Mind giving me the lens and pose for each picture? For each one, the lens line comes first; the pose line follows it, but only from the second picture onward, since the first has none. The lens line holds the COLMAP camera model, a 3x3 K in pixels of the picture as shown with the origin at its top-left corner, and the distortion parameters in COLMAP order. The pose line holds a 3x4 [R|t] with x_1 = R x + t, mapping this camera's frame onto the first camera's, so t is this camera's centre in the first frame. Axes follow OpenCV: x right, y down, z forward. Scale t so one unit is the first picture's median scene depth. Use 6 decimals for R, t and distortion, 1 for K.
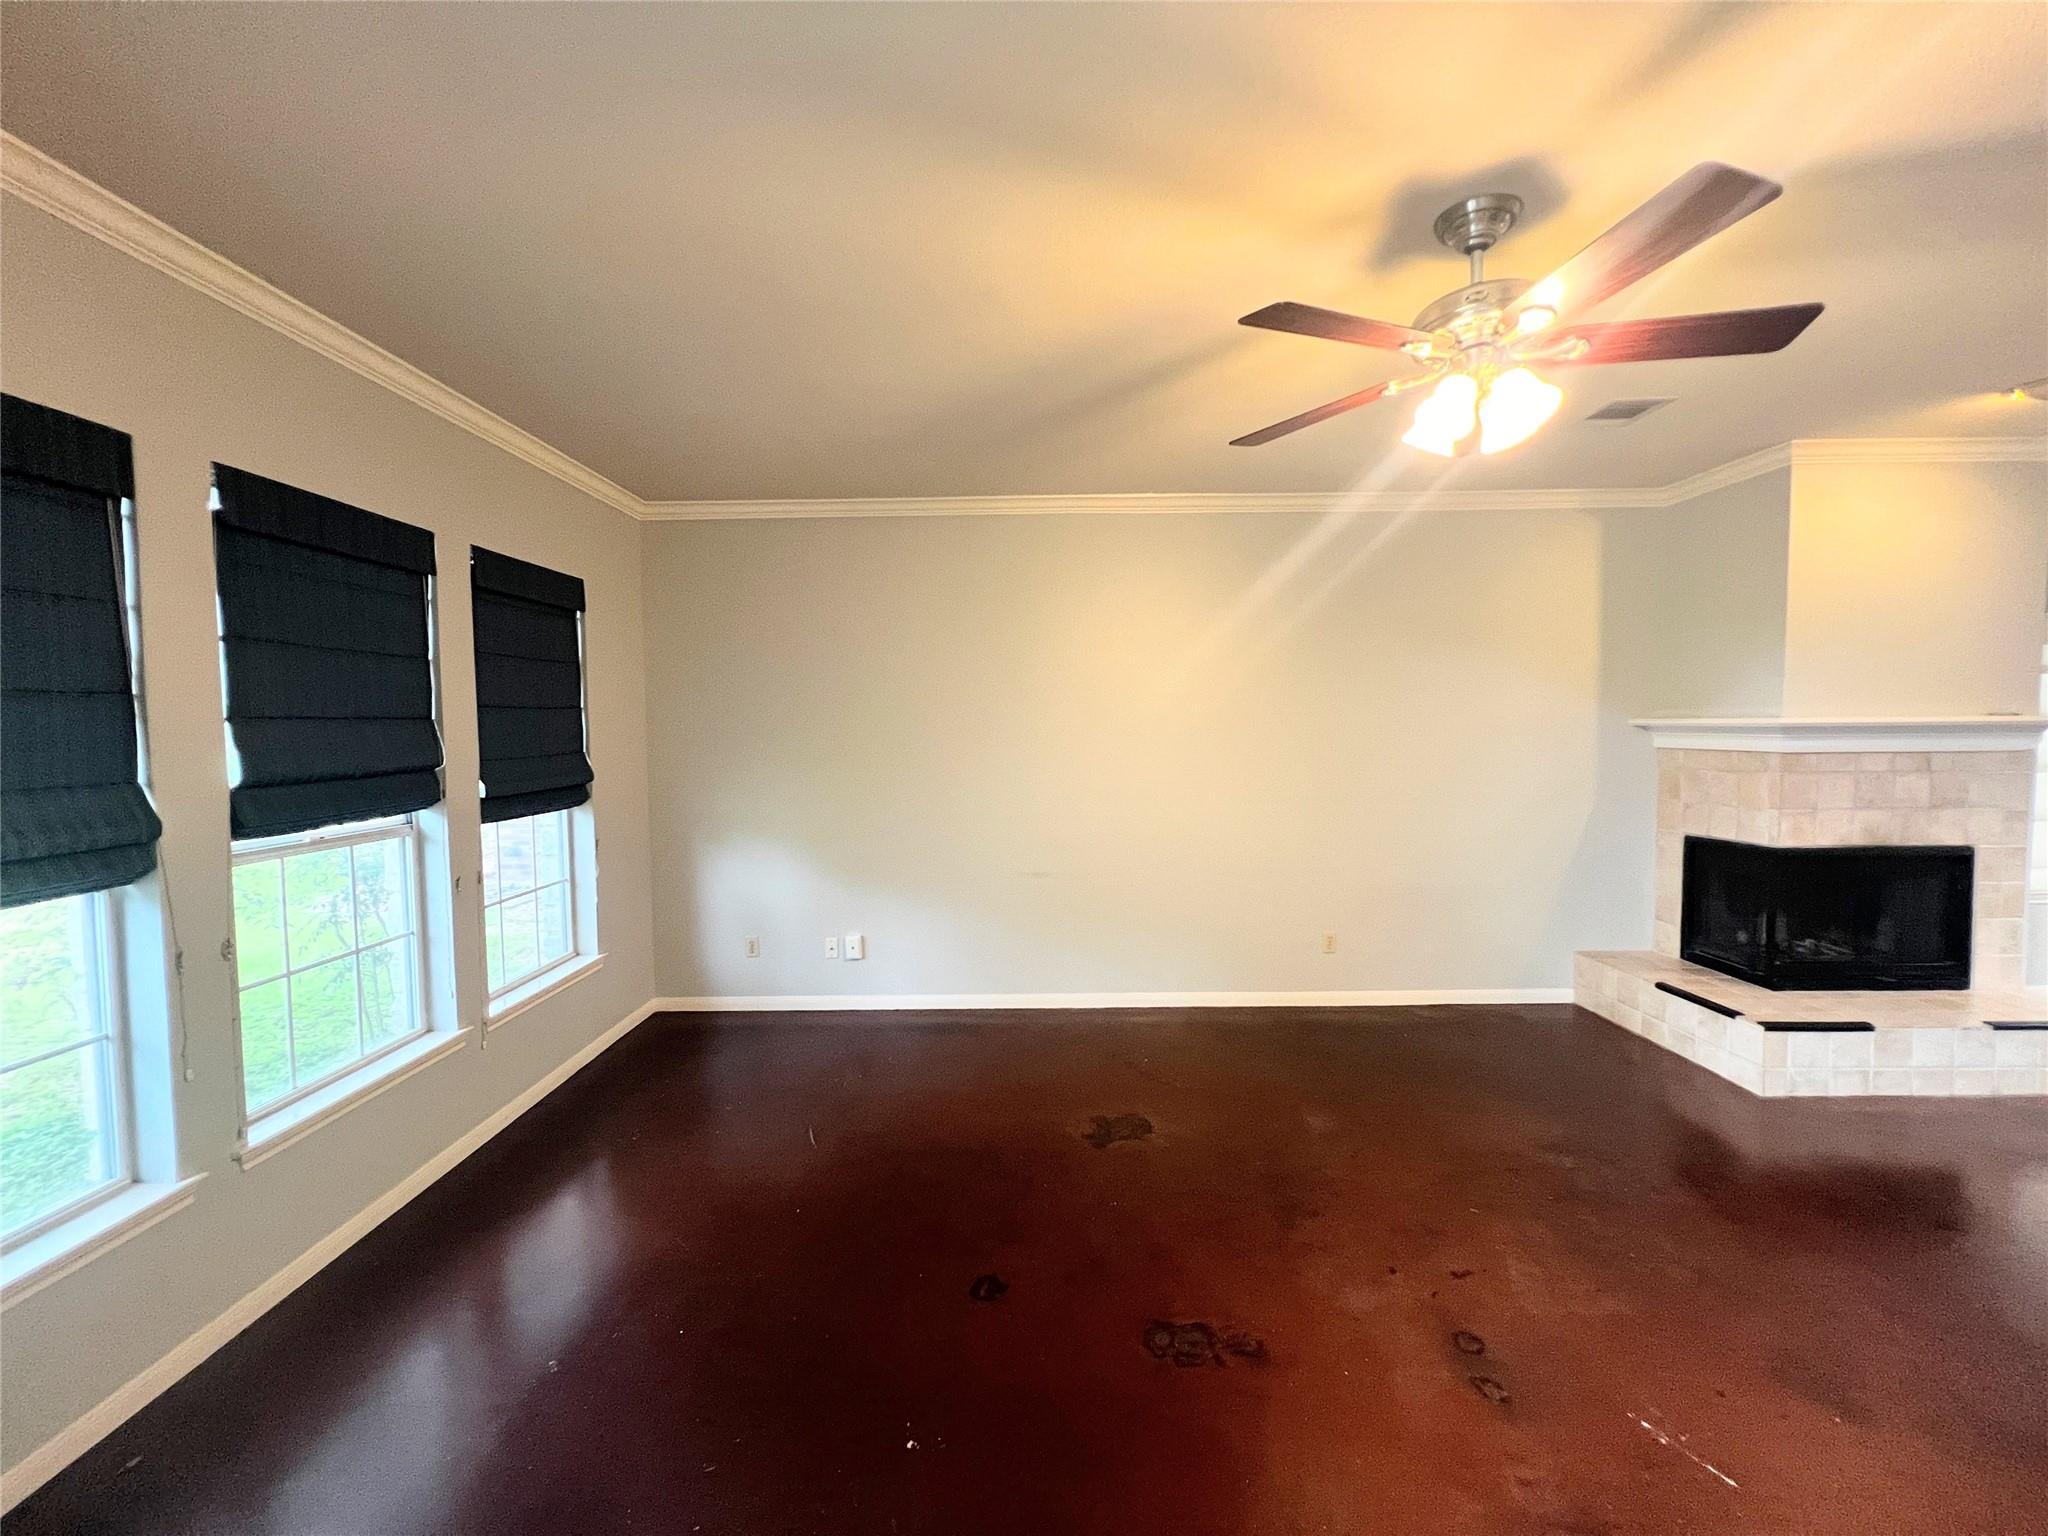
lens RADIAL K [[819.9, 0, 1020.6], [0, 819.9, 766.9], [0, 0, 1]] dist [0.000761, -0.000214]
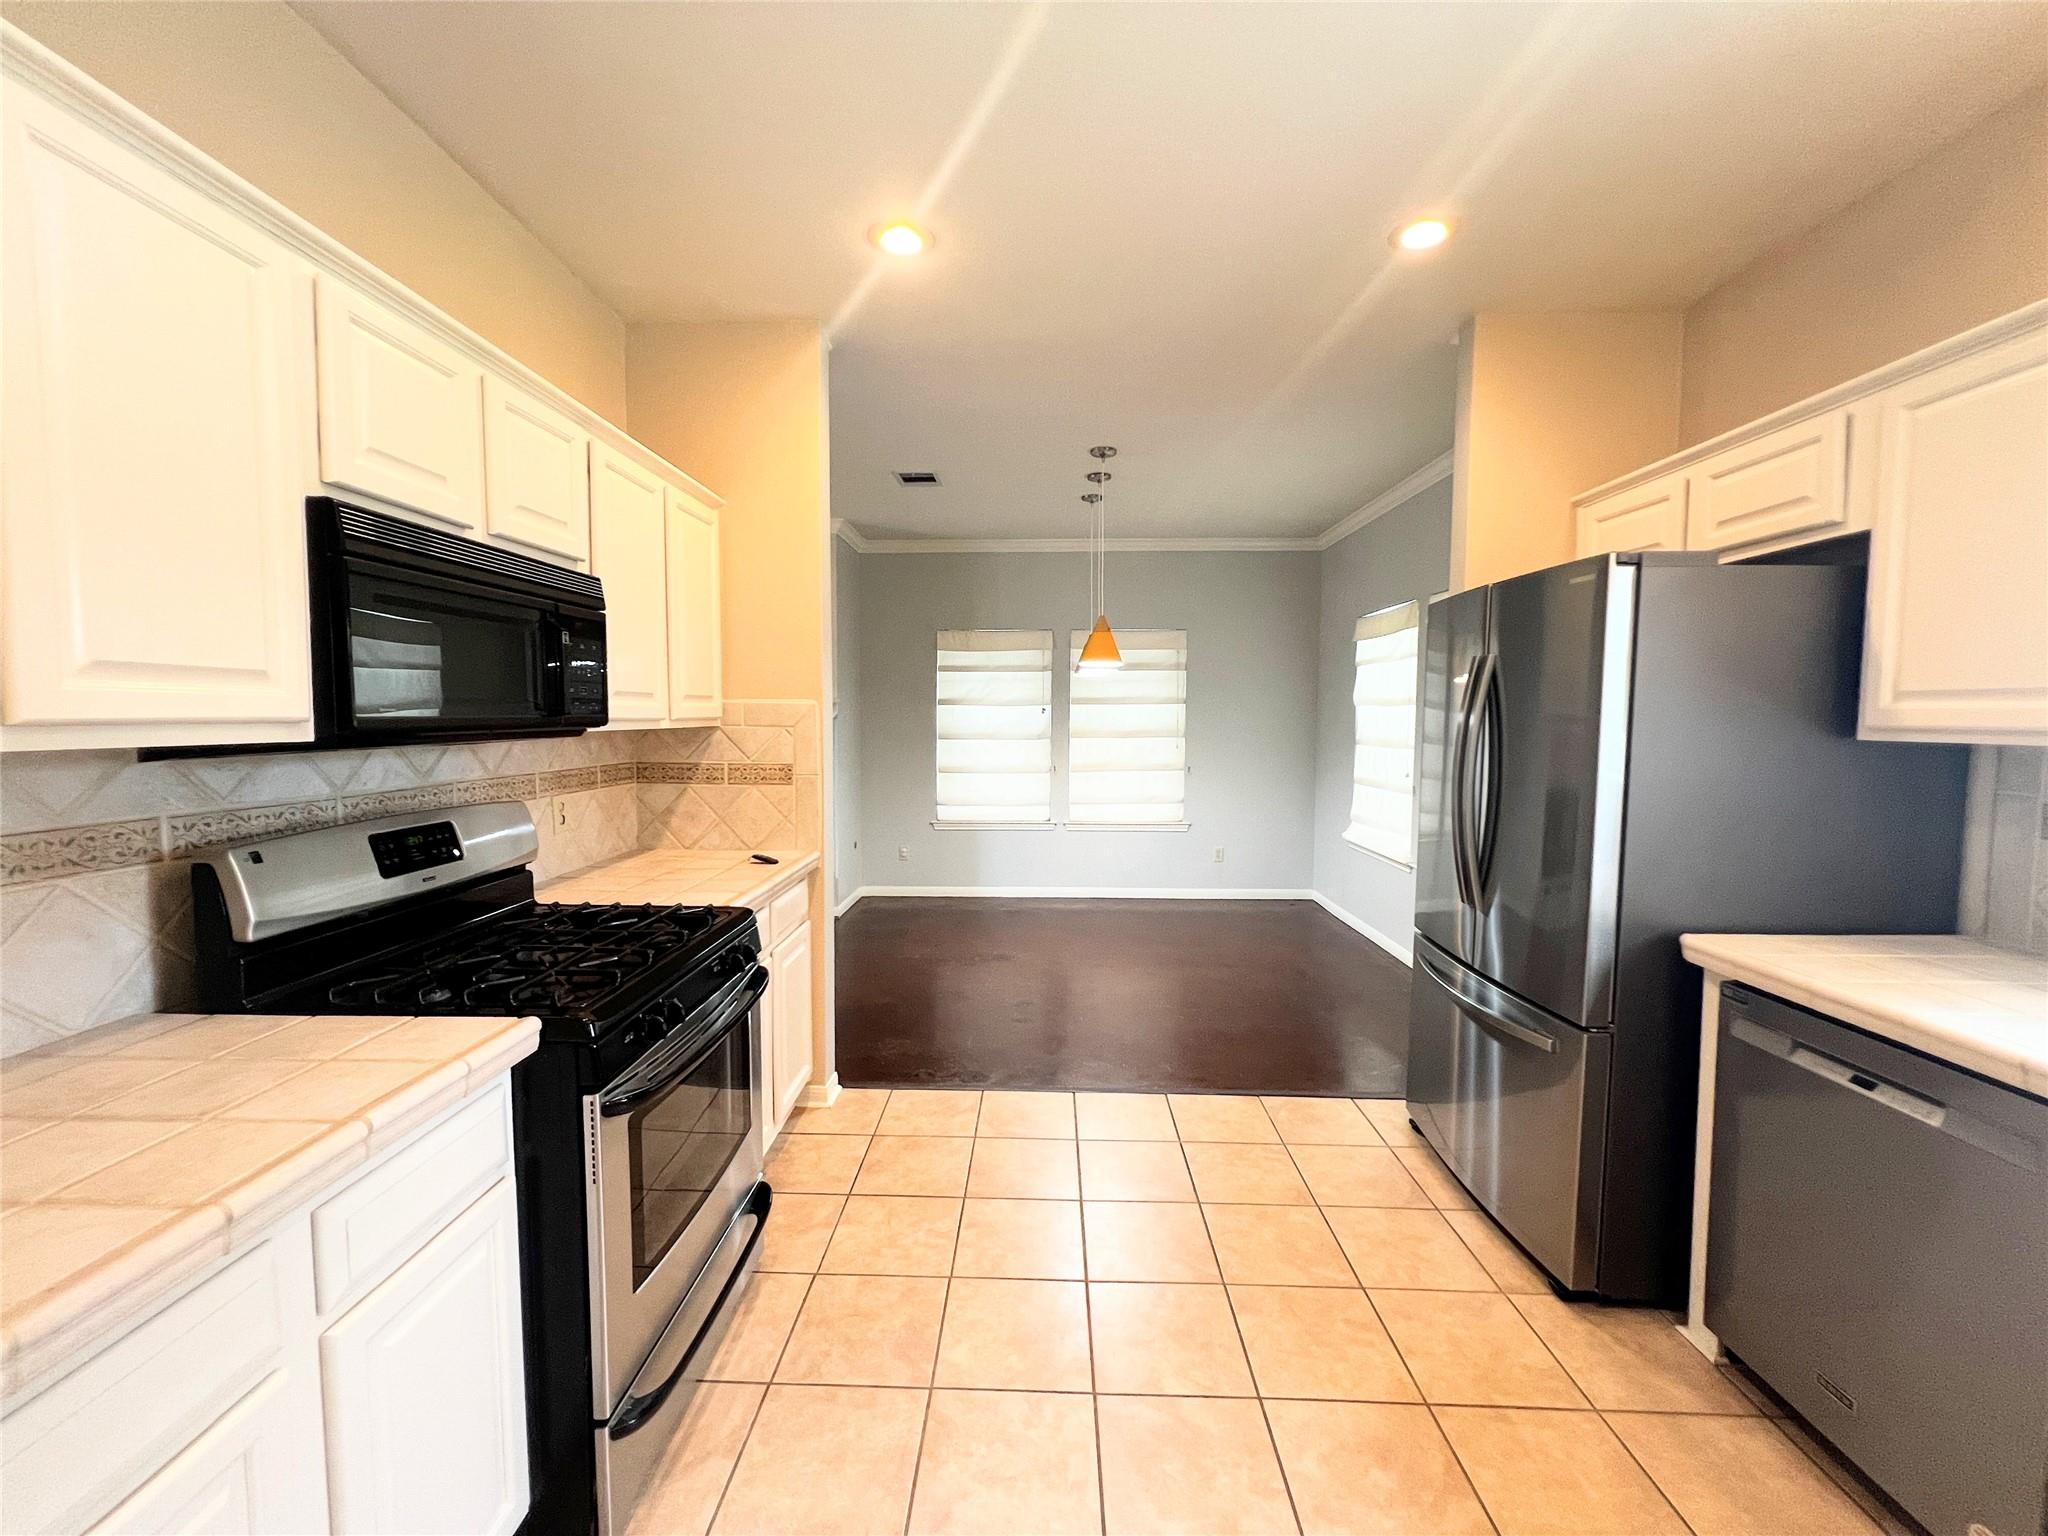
lens RADIAL K [[819.9, 0, 1019.1], [0, 819.9, 770.2], [0, 0, 1]] dist [0.000761, -0.000214]
pose [[0.999584, 0.017163, -0.023195, 1.823048], [-0.016725, 0.999681, 0.018947, 0.044081], [0.023513, -0.018551, 0.999551, -0.606201]]
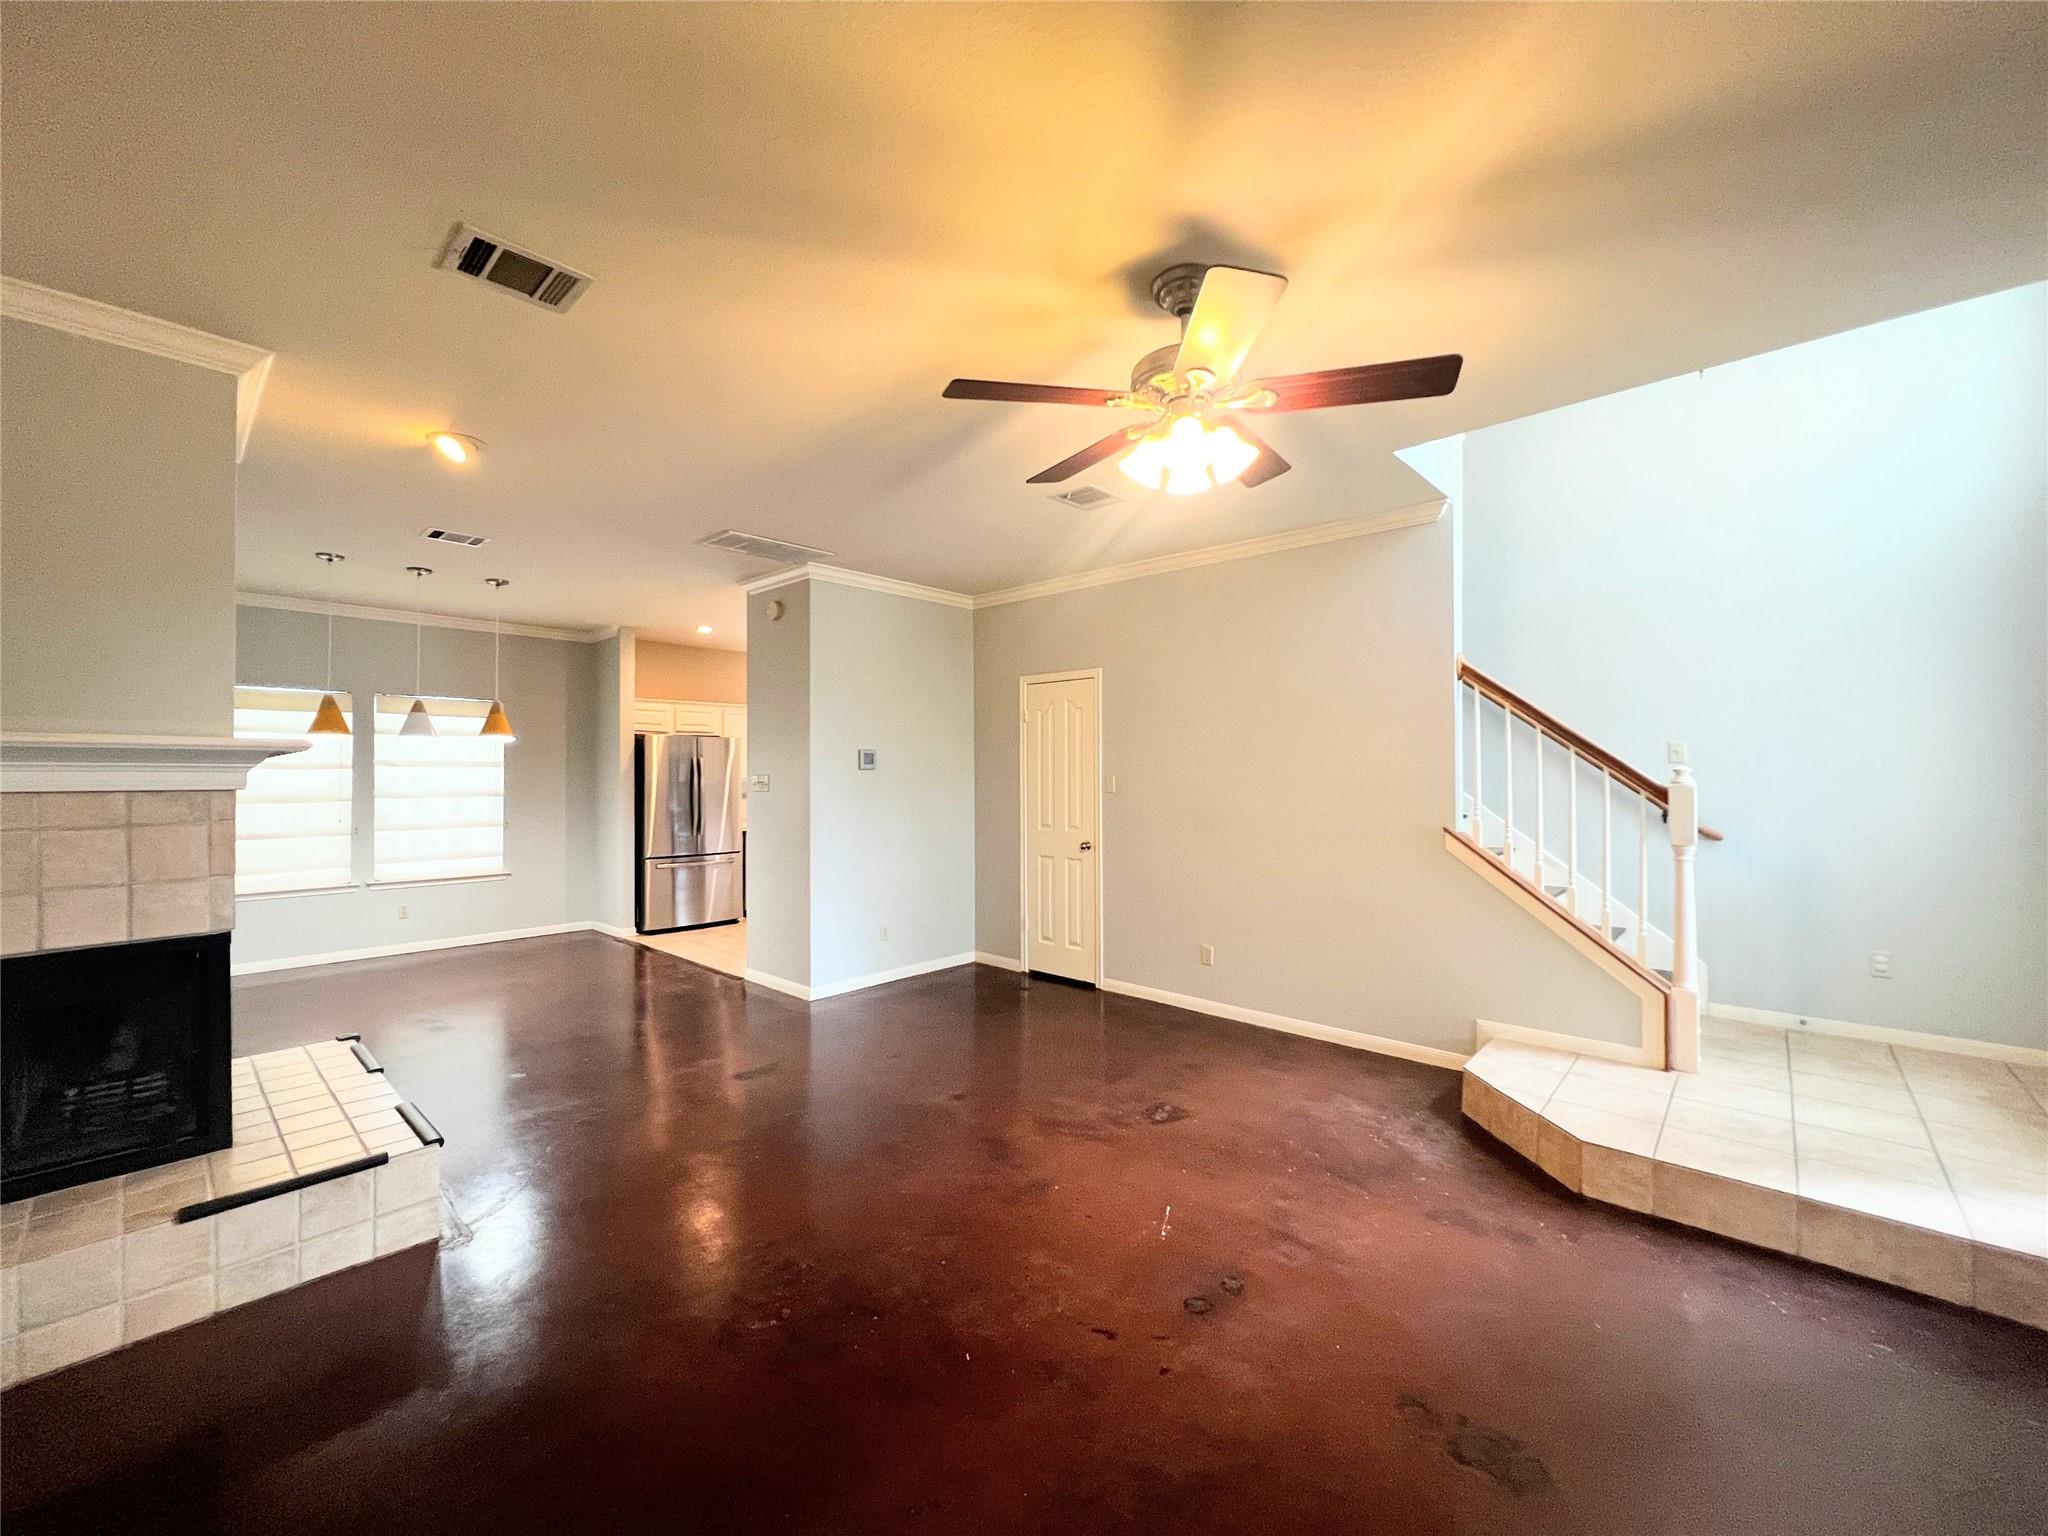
lens RADIAL K [[819.9, 0, 1017.1], [0, 819.9, 766.9], [0, 0, 1]] dist [0.000761, -0.000214]
pose [[-0.741040, 0.019792, 0.671169, -0.011272], [0.043871, 0.998857, 0.018982, -0.024667], [-0.670026, 0.043511, -0.741062, 1.215513]]
